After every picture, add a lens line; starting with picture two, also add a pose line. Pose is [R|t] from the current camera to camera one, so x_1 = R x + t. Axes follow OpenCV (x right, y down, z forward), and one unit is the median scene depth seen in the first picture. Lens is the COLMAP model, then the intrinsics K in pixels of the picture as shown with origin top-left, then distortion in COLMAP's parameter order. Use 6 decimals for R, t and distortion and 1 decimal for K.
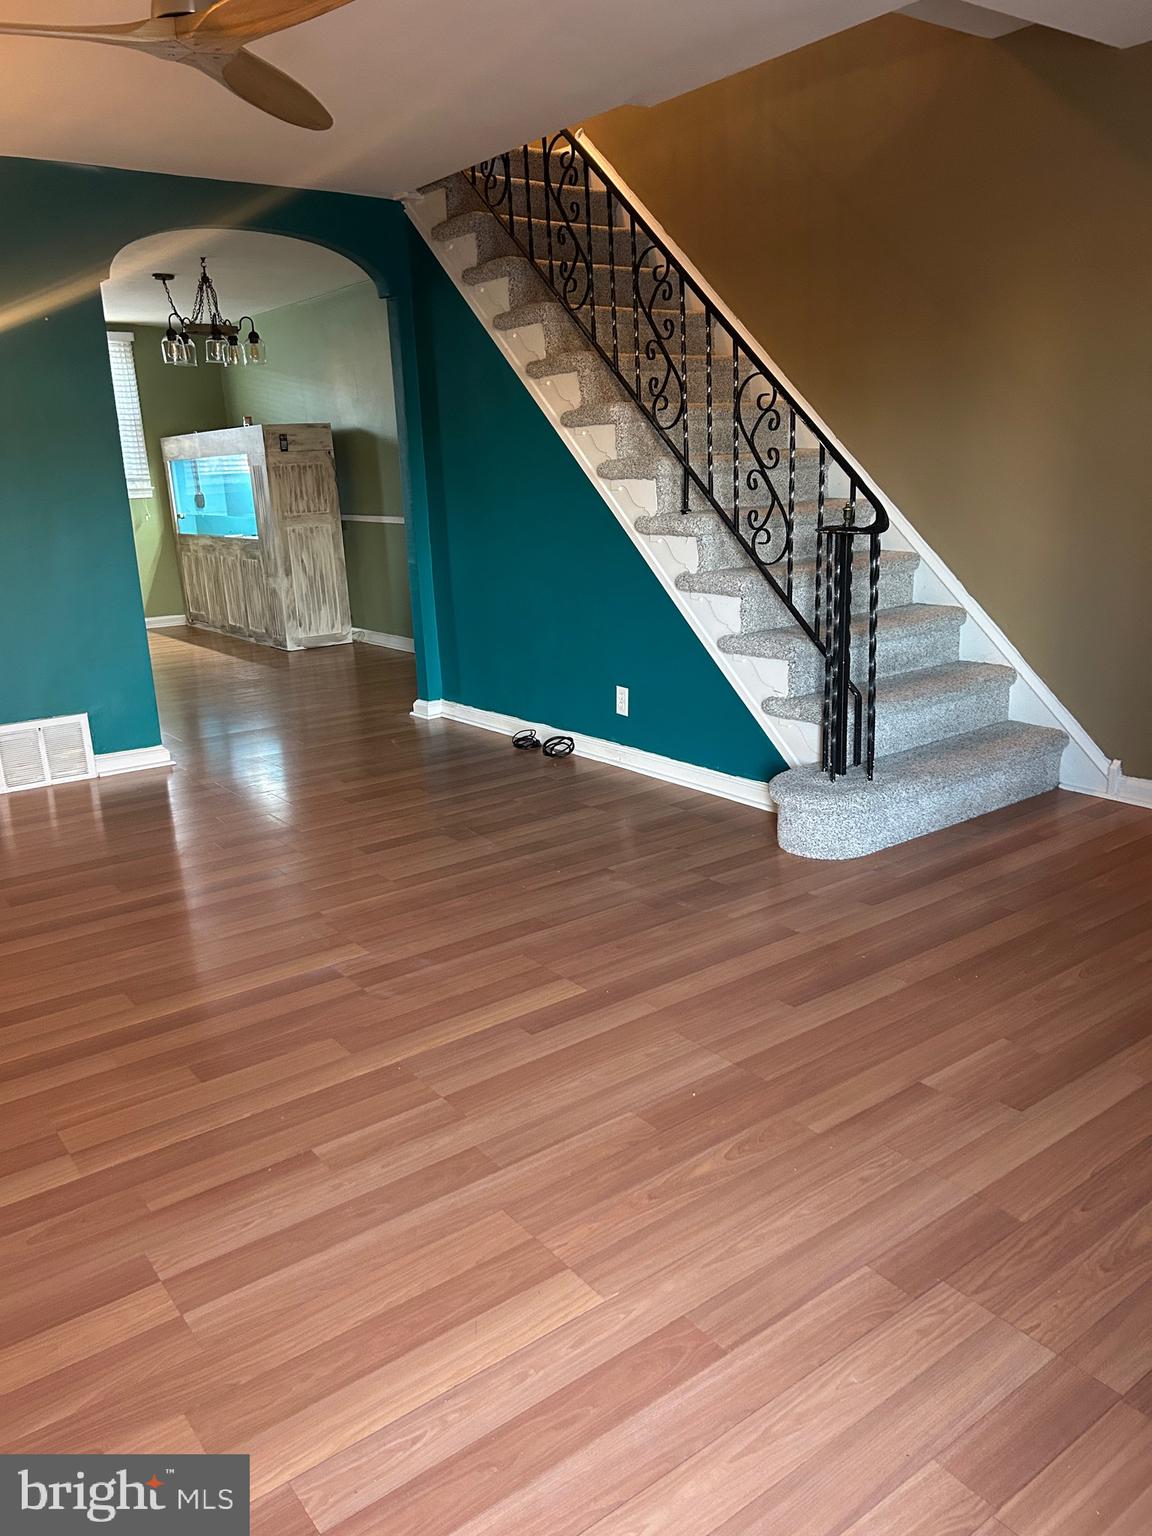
lens RADIAL K [[1153.0, 0, 568.6], [0, 1153.0, 771.5], [0, 0, 1]] dist [0.039782, -0.038993]
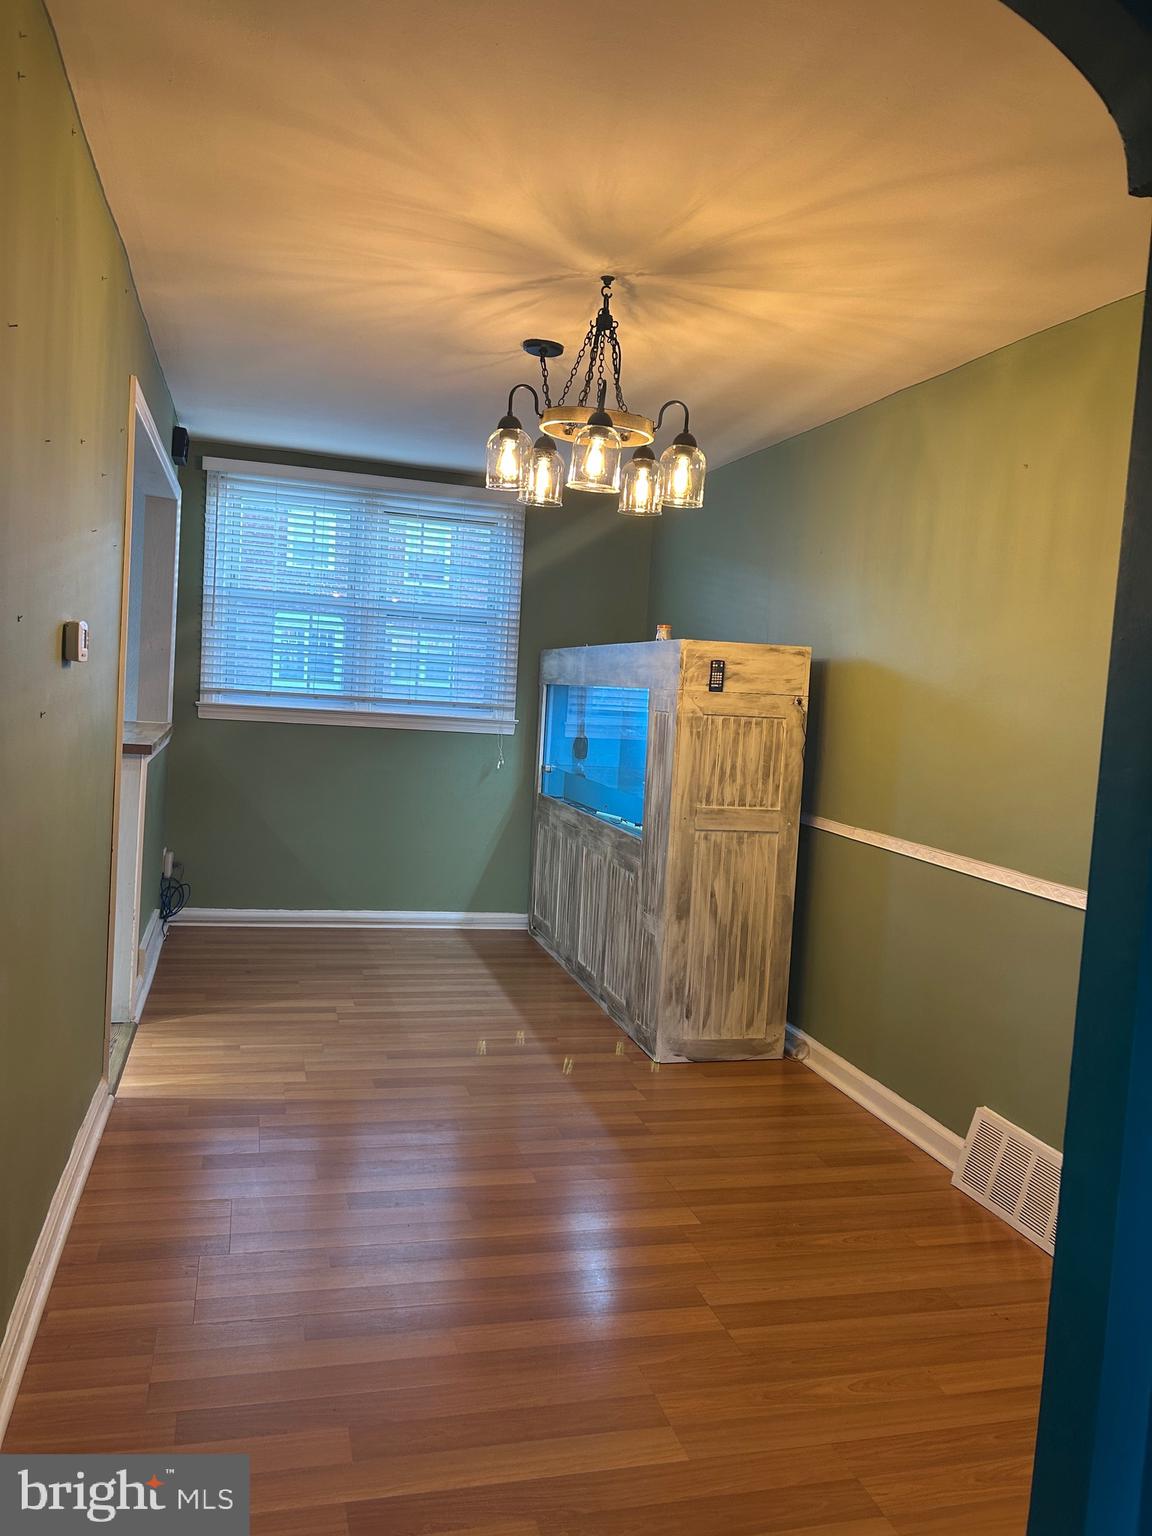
lens RADIAL K [[1153.0, 0, 578.3], [0, 1153.0, 773.9], [0, 0, 1]] dist [0.039782, -0.038993]
pose [[0.928004, 0.126372, -0.350482, -0.108612], [-0.191218, 0.968919, -0.156946, -0.137715], [0.319755, 0.212665, 0.923326, 0.477514]]
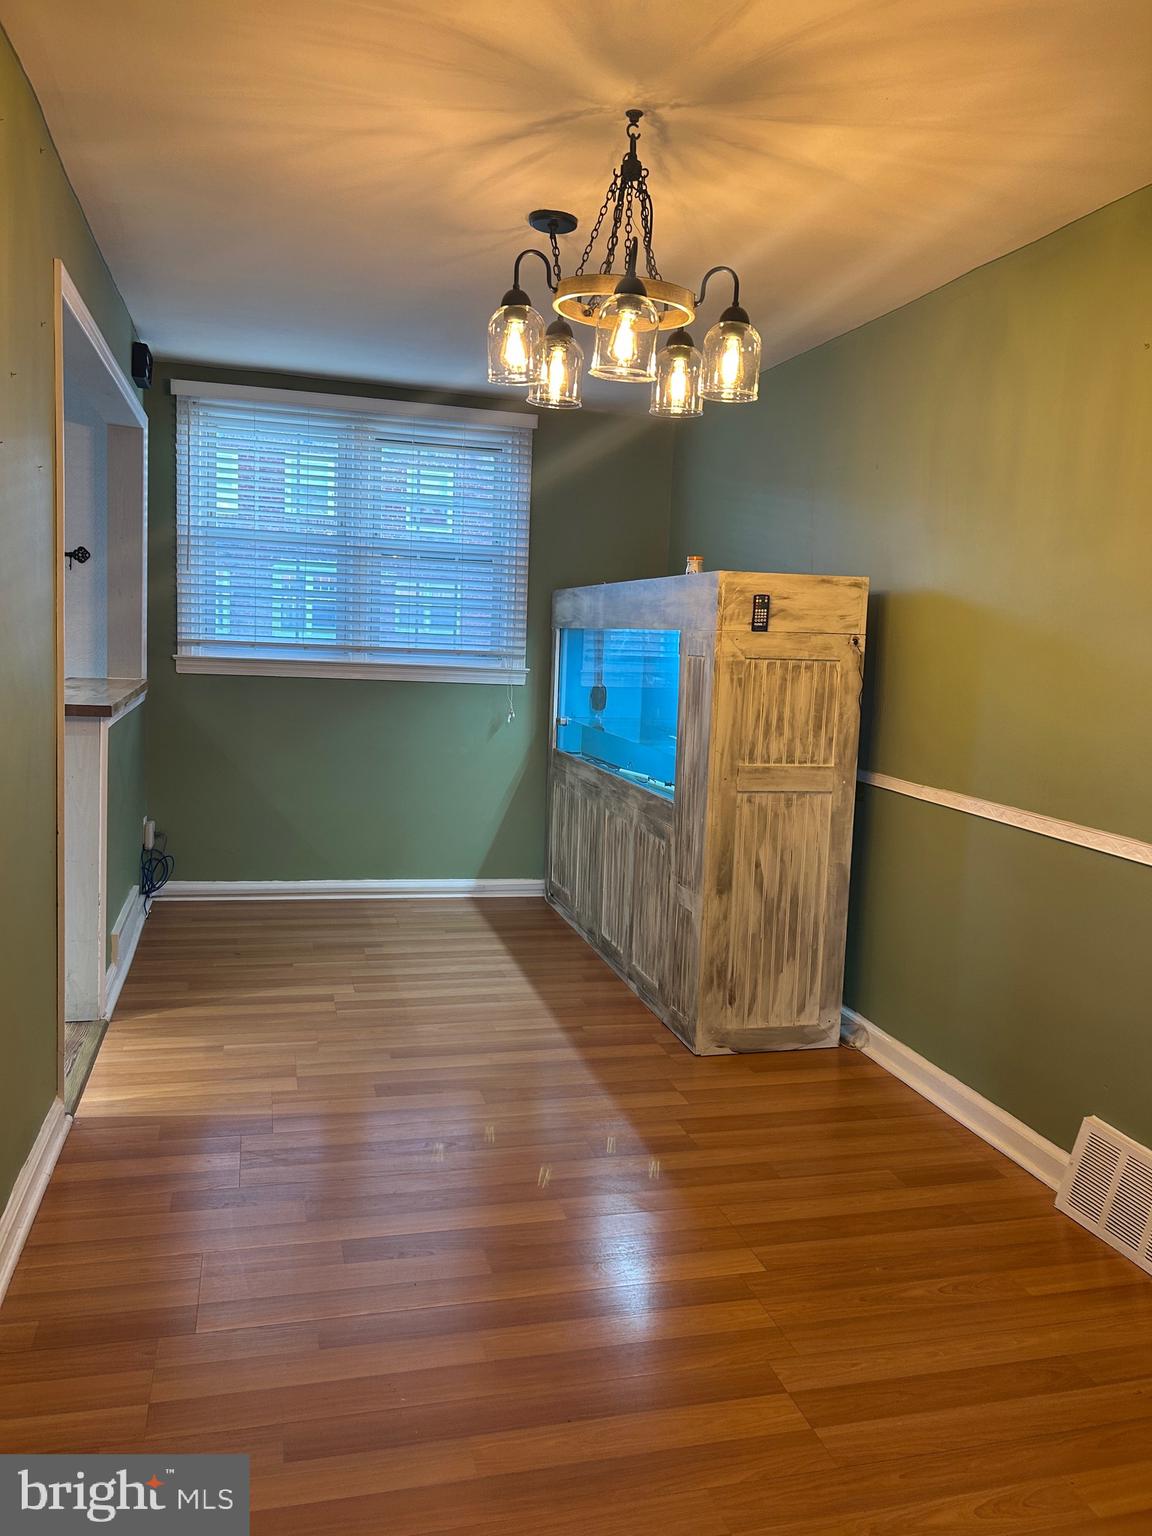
lens RADIAL K [[1153.0, 0, 578.8], [0, 1153.0, 769.2], [0, 0, 1]] dist [0.039782, -0.038993]
pose [[0.927817, 0.123498, -0.352000, -0.136712], [-0.173550, 0.978174, -0.114262, -0.150277], [0.330206, 0.167104, 0.929000, 0.534169]]
